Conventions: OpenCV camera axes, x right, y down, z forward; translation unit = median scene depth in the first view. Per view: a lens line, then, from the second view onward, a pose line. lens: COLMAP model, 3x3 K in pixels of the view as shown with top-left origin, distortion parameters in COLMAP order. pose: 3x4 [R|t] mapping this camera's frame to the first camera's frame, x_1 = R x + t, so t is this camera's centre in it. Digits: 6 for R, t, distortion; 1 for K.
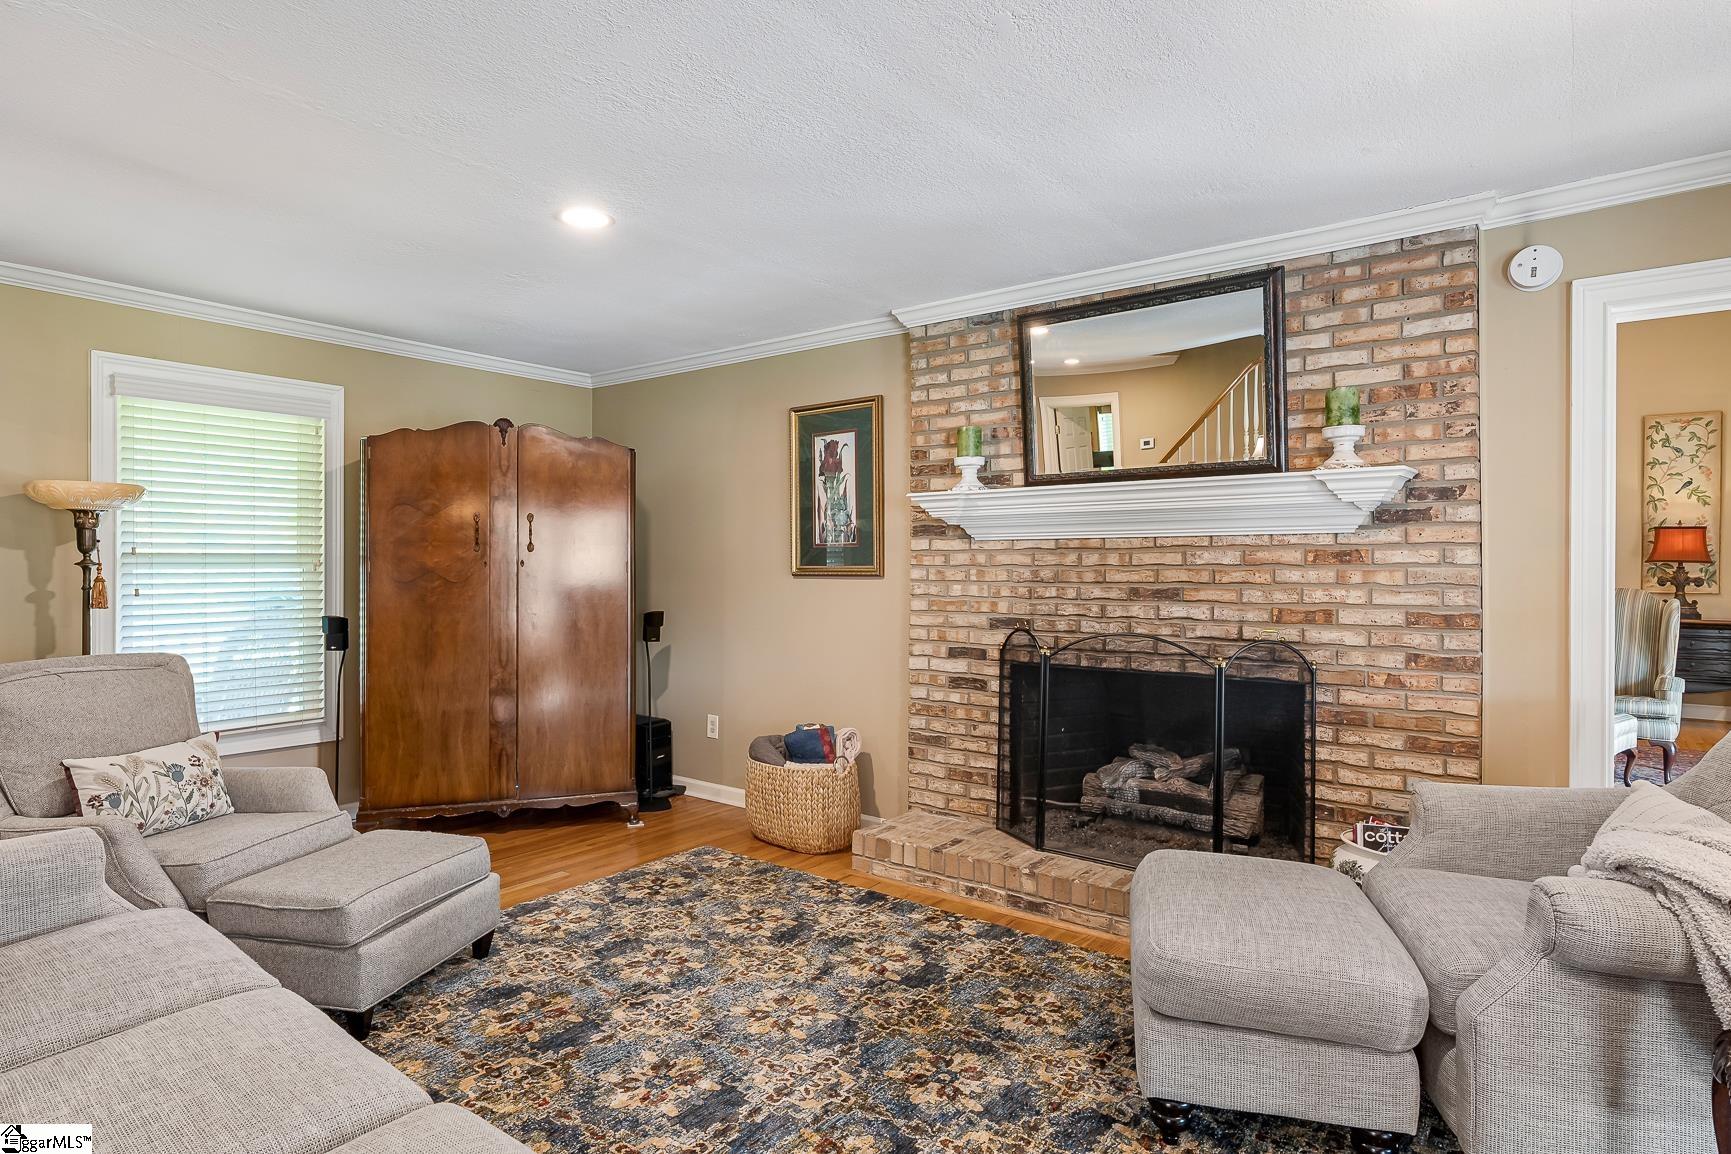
lens RADIAL K [[931.3, 0, 865.5], [0, 931.3, 570.5], [0, 0, 1]] dist [-0.002795, 0.000345]
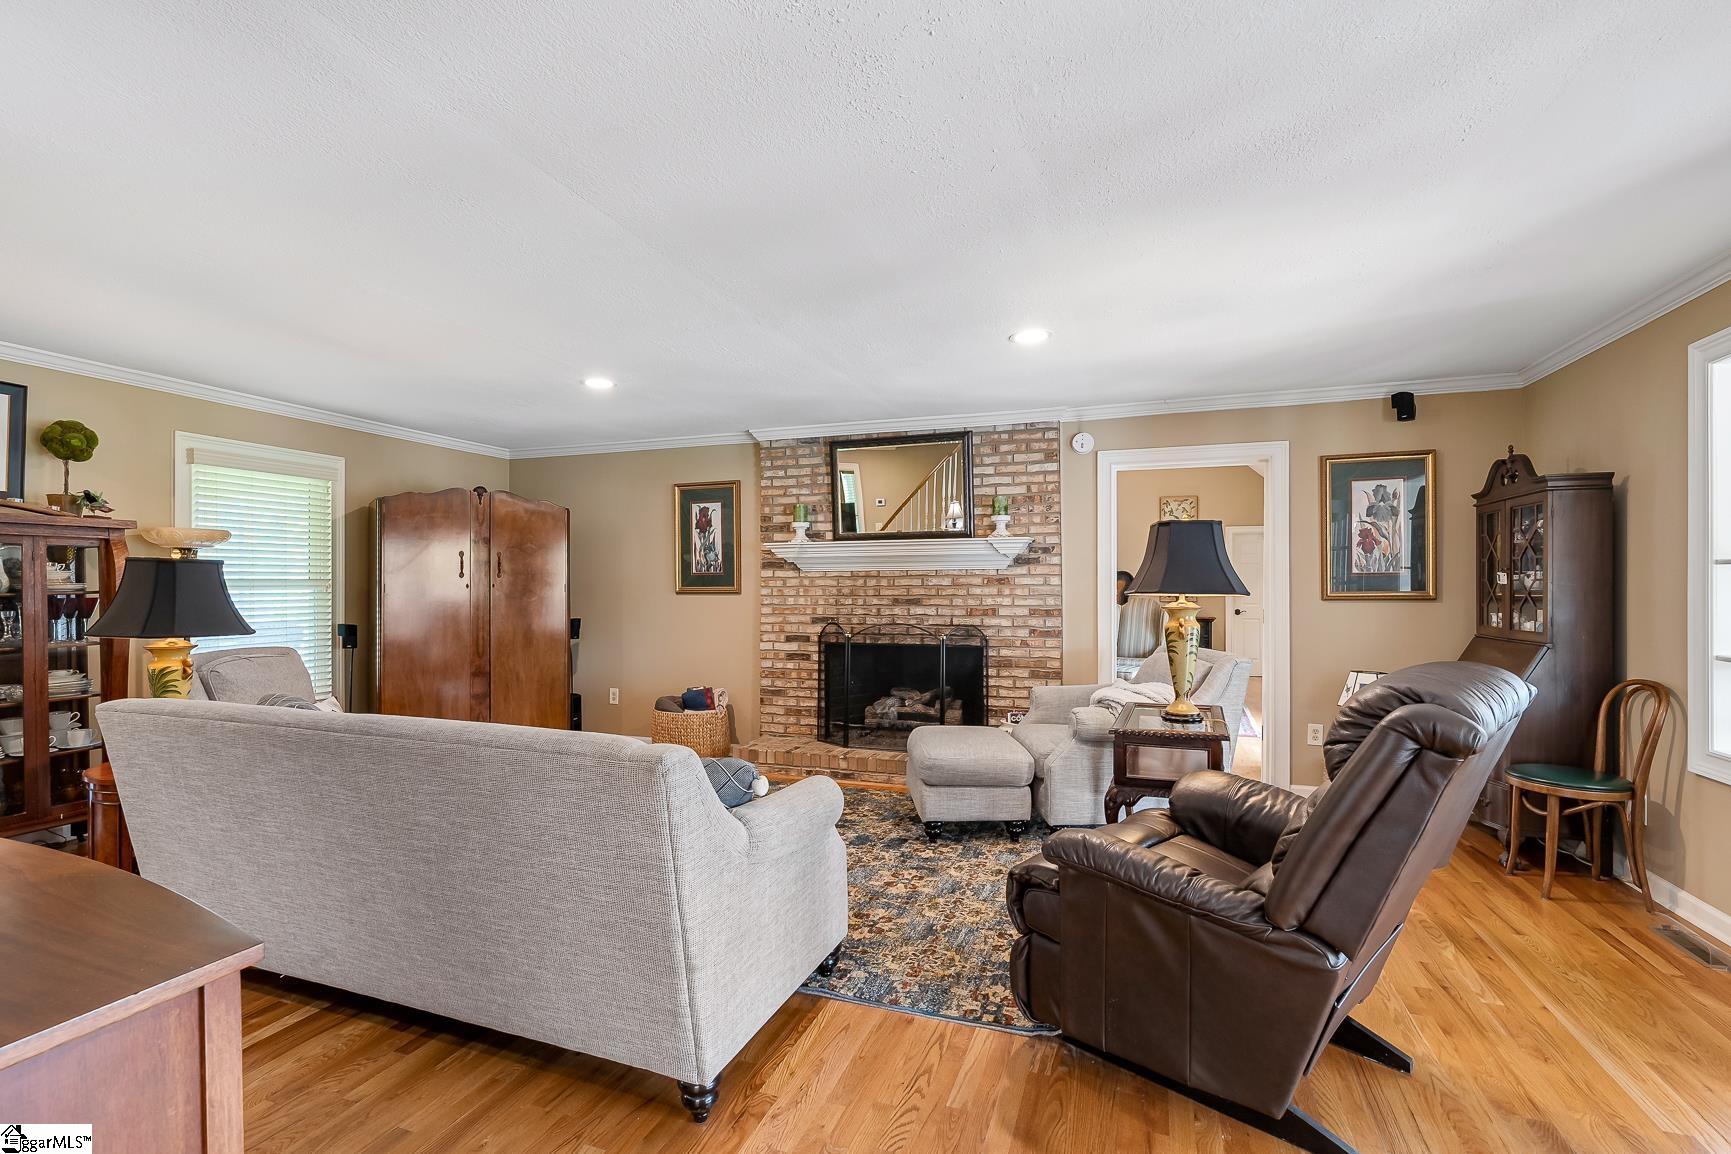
lens RADIAL K [[769.3, 0, 864.0], [0, 769.3, 586.9], [0, 0, 1]] dist [0.000445, 0.000050]
pose [[0.955371, -0.002839, 0.295395, -0.196672], [0.004517, 0.999977, -0.004999, 0.003407], [-0.295374, 0.006111, 0.955362, -0.378260]]
